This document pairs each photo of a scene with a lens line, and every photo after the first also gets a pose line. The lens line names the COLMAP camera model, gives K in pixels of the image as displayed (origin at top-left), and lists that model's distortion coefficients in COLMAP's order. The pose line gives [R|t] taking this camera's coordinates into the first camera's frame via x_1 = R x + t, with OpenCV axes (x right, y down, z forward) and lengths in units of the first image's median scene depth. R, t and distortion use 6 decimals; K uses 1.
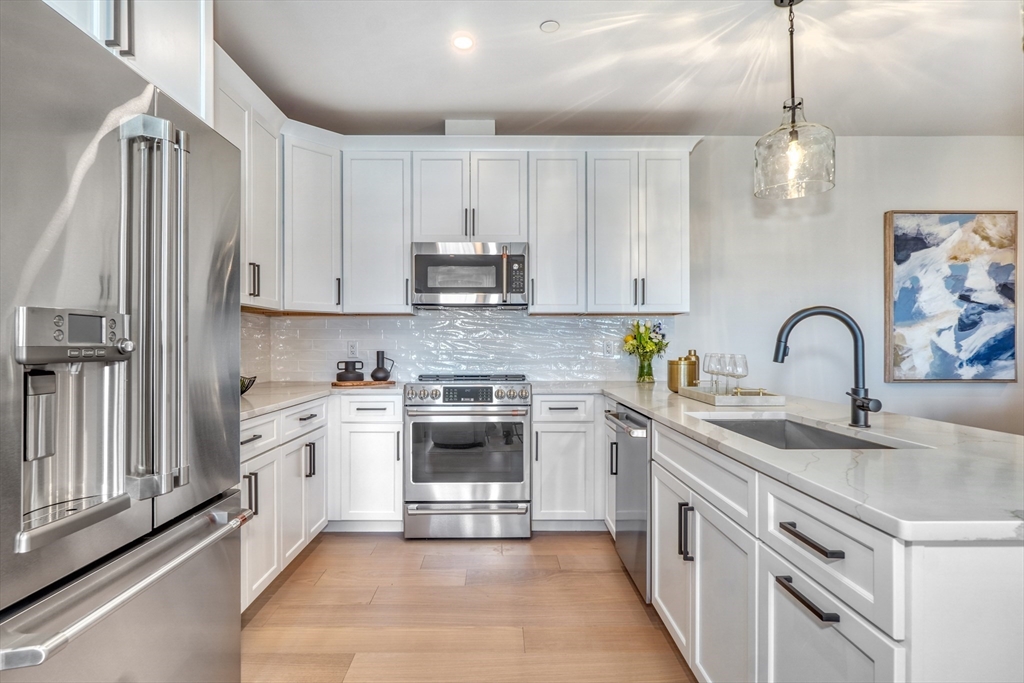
lens RADIAL K [[548.1, 0, 504.5], [0, 548.1, 345.0], [0, 0, 1]] dist [-0.001908, 0.001011]
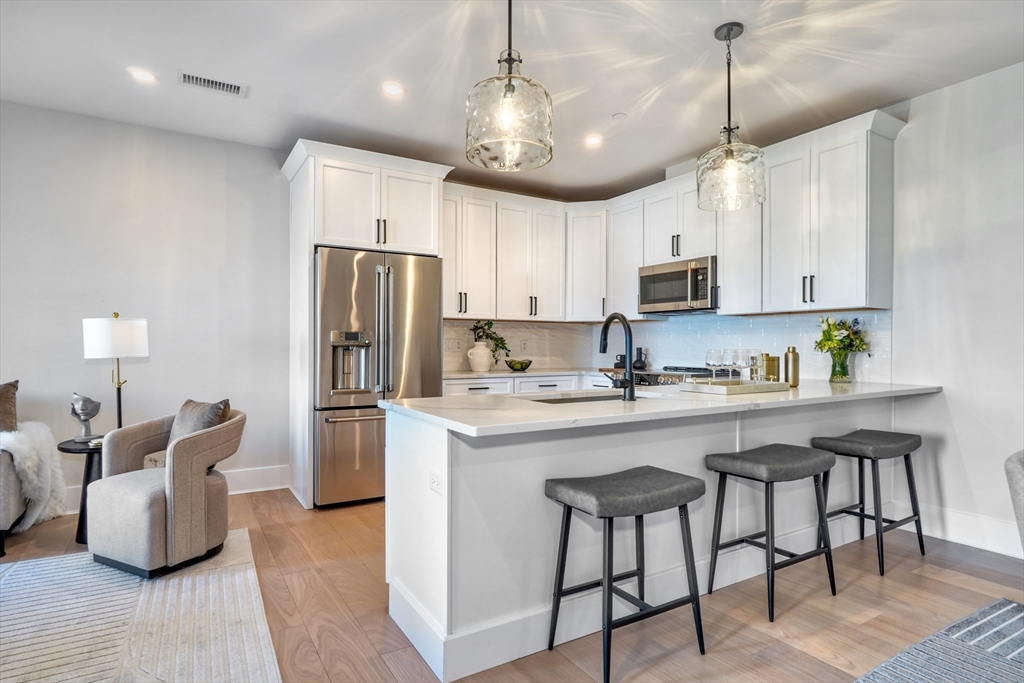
lens RADIAL K [[548.1, 0, 508.1], [0, 548.1, 346.4], [0, 0, 1]] dist [-0.001908, 0.001011]
pose [[0.510107, 0.002872, -0.860106, 0.768494], [0.000150, 0.999994, 0.003427, 0.003683], [0.860111, -0.001877, 0.510103, 0.021073]]
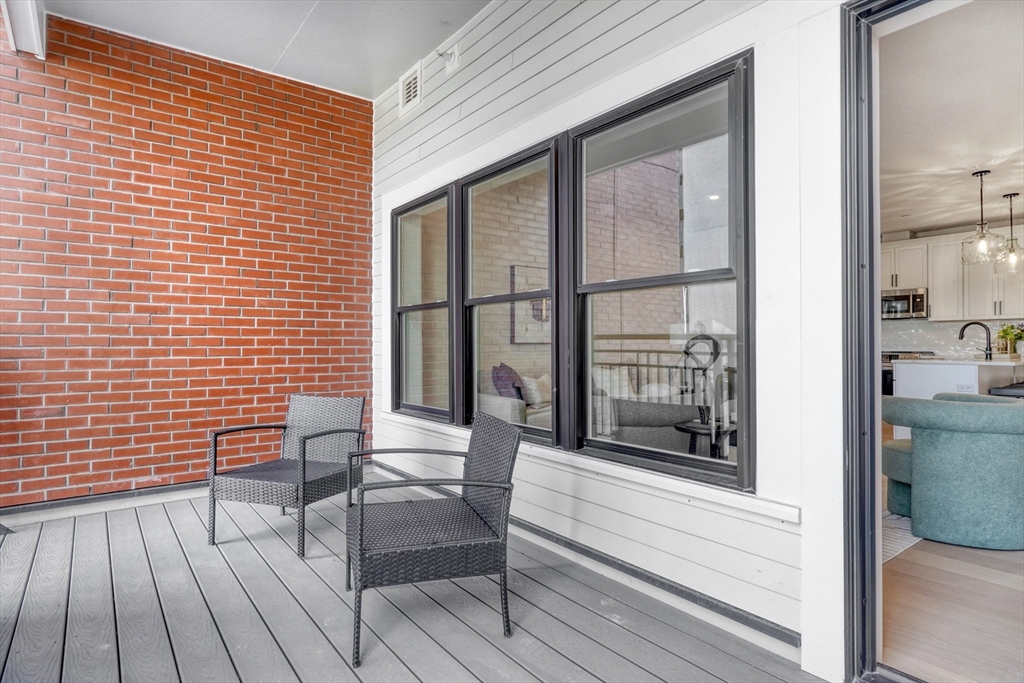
lens RADIAL K [[548.1, 0, 511.3], [0, 548.1, 342.7], [0, 0, 1]] dist [-0.001908, 0.001011]
pose [[0.607780, 0.001564, -0.794104, 0.694127], [-0.001917, 0.999998, 0.000502, 0.025882], [0.794103, 0.001217, 0.607782, -1.448875]]
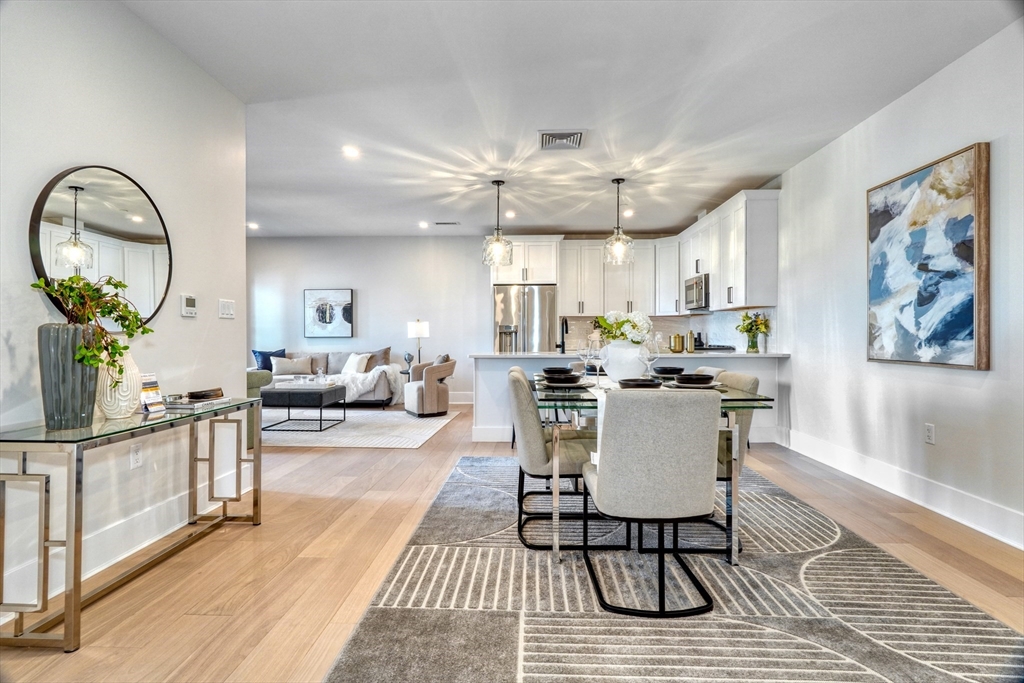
lens RADIAL K [[506.6, 0, 514.1], [0, 506.6, 335.1], [0, 0, 1]] dist [-0.000344, -0.000135]
pose [[-0.046434, 0.000878, -0.998921, 1.665741], [0.007004, 0.999975, 0.000553, 0.015588], [0.998897, -0.006970, -0.046439, 0.394224]]
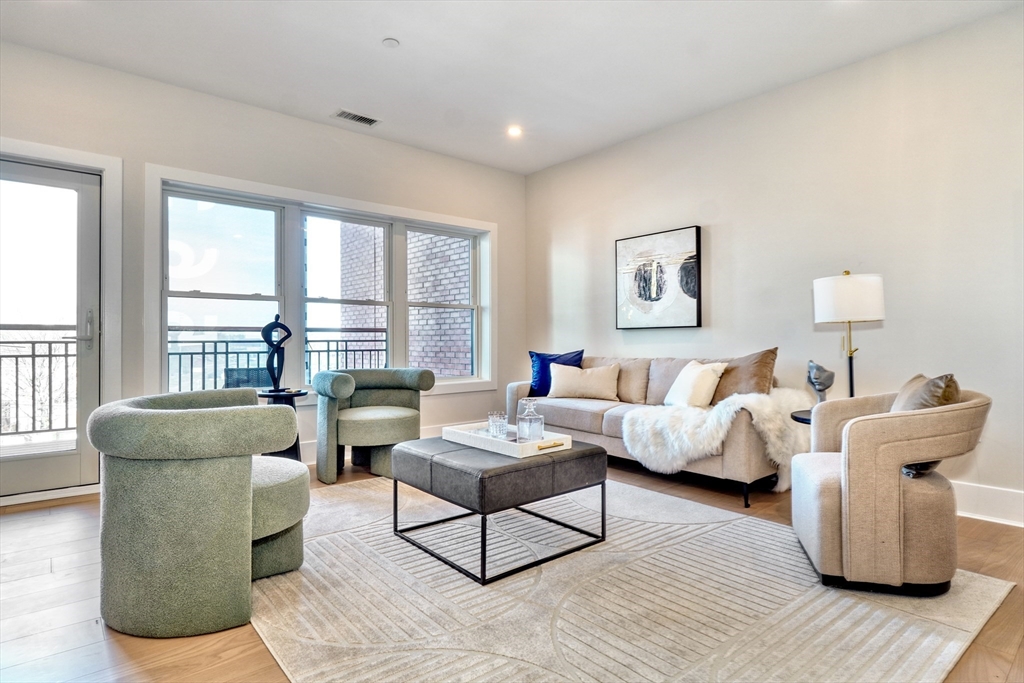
lens RADIAL K [[548.1, 0, 508.5], [0, 548.1, 337.9], [0, 0, 1]] dist [-0.001908, 0.001011]
pose [[-0.766304, 0.003008, -0.642472, 0.555133], [0.010216, 0.999920, -0.007503, 0.046885], [0.642397, -0.012313, -0.766273, 0.207383]]
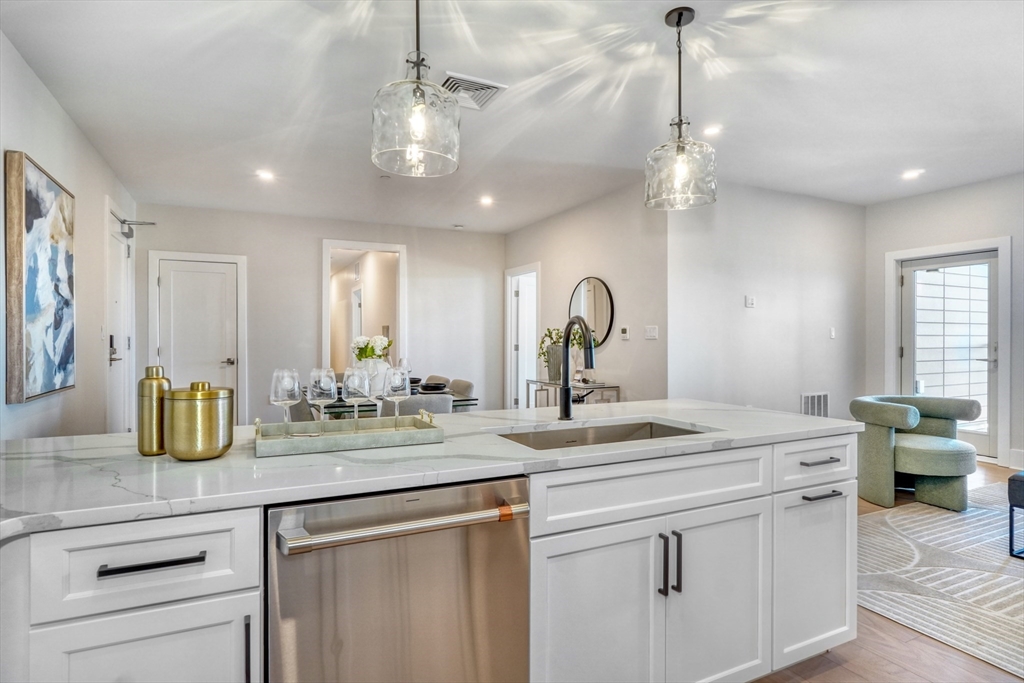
lens RADIAL K [[548.1, 0, 510.2], [0, 548.1, 341.5], [0, 0, 1]] dist [-0.001908, 0.001011]
pose [[-0.441417, -0.005867, 0.897283, -0.184505], [-0.002799, 0.999983, 0.005161, -0.013771], [-0.897298, -0.000234, -0.441425, 0.755243]]
